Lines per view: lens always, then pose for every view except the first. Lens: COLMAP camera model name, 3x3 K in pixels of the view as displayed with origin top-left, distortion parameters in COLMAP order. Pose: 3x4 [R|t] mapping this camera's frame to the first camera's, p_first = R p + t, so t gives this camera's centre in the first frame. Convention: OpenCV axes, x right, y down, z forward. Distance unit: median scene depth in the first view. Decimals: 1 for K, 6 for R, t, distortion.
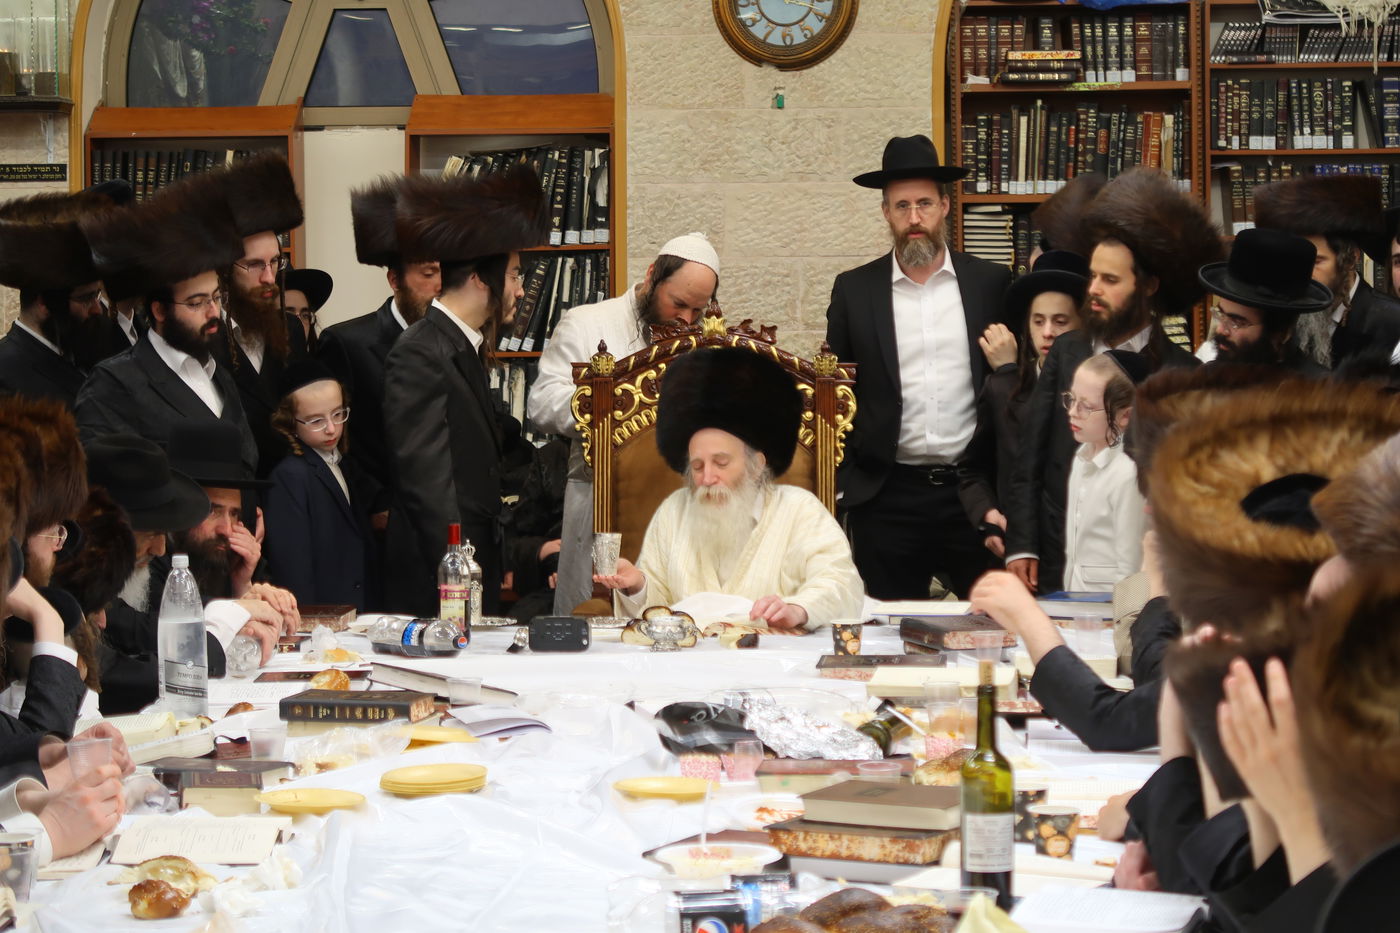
lens RADIAL K [[3959.9, 0, 698.8], [0, 3959.9, 466.4], [0, 0, 1]] dist [0.031003, -0.251373]
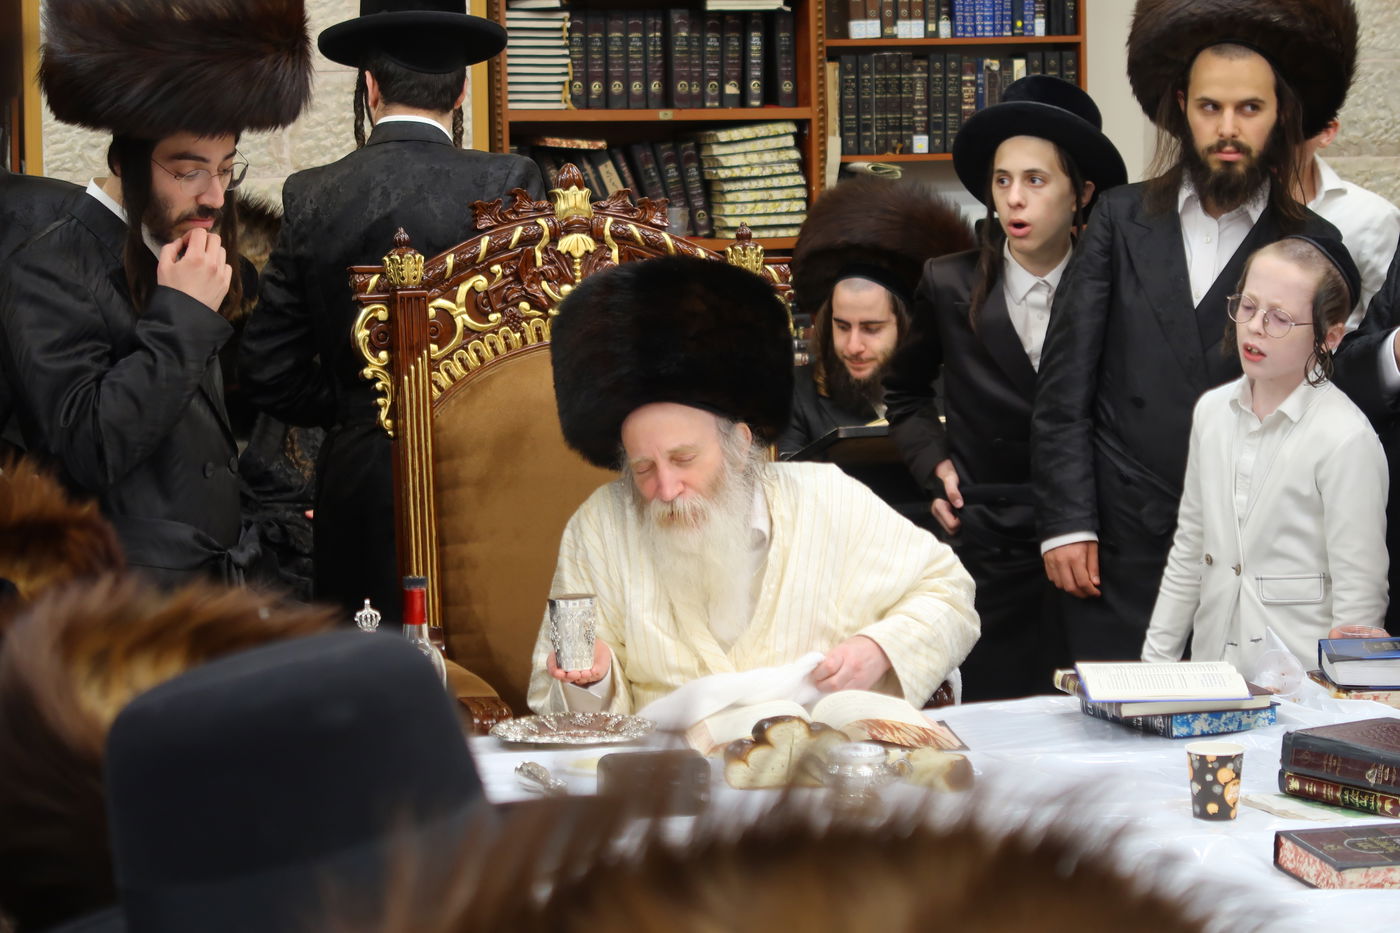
lens RADIAL K [[3958.2, 0, 675.3], [0, 3958.2, 464.4], [0, 0, 1]] dist [0.024906, -0.319840]
pose [[0.949181, -0.039532, 0.312239, -0.132194], [0.022503, 0.998065, 0.057956, -0.022516], [-0.313926, -0.047985, 0.948234, 0.304918]]
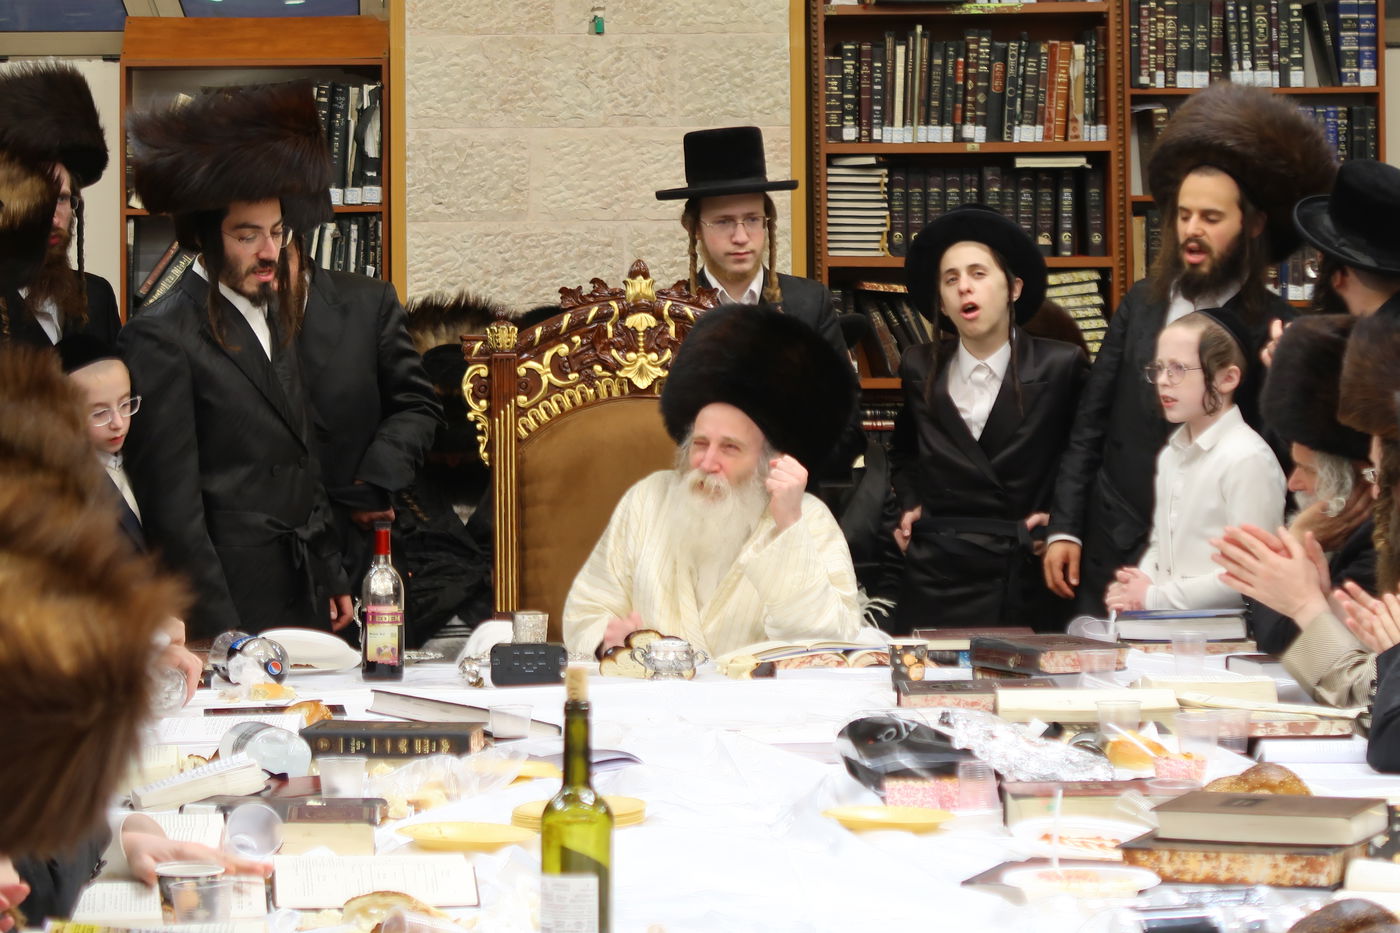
lens RADIAL K [[5017.8, 0, 701.2], [0, 5017.8, 465.4], [0, 0, 1]] dist [0.039757, -0.061678]
pose [[0.993424, -0.005805, 0.114348, -0.074661], [0.007616, 0.999852, -0.015404, 0.011771], [-0.114242, 0.016174, 0.993321, -0.001114]]
